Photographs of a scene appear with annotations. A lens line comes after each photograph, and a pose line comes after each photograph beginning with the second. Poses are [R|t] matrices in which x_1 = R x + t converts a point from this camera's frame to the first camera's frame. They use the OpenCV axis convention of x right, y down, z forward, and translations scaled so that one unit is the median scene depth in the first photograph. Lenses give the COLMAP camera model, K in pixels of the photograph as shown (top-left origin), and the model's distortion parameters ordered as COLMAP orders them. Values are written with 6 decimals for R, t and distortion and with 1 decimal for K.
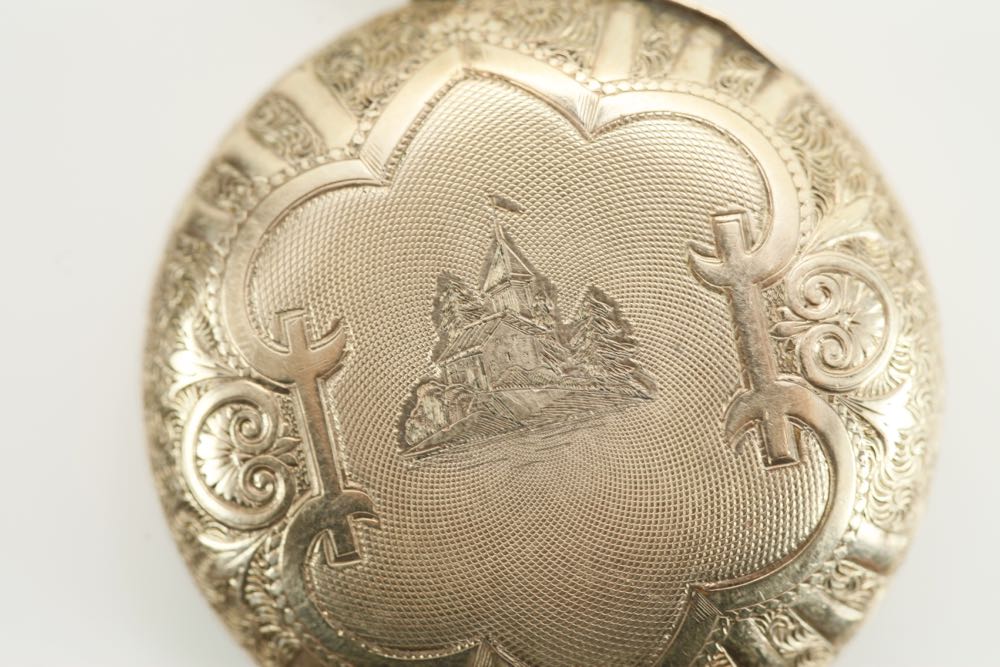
lens RADIAL K [[2901.5, 0, 536.7], [0, 2901.5, 393.9], [0, 0, 1]] dist [0.717494, 0.000000]
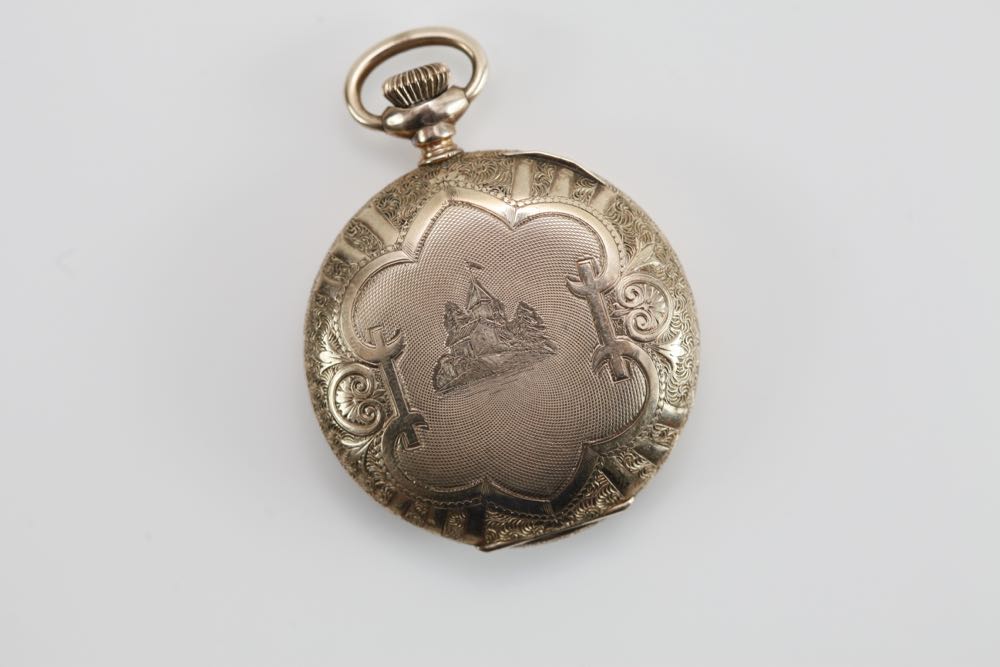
lens RADIAL K [[2901.5, 0, 498.5], [0, 2901.5, 332.2], [0, 0, 1]] dist [0.717494, 0.000000]
pose [[0.995533, -0.093582, -0.012470, 0.026406], [0.094009, 0.994775, 0.039799, -0.097281], [0.008680, -0.040794, 0.999130, -1.021835]]
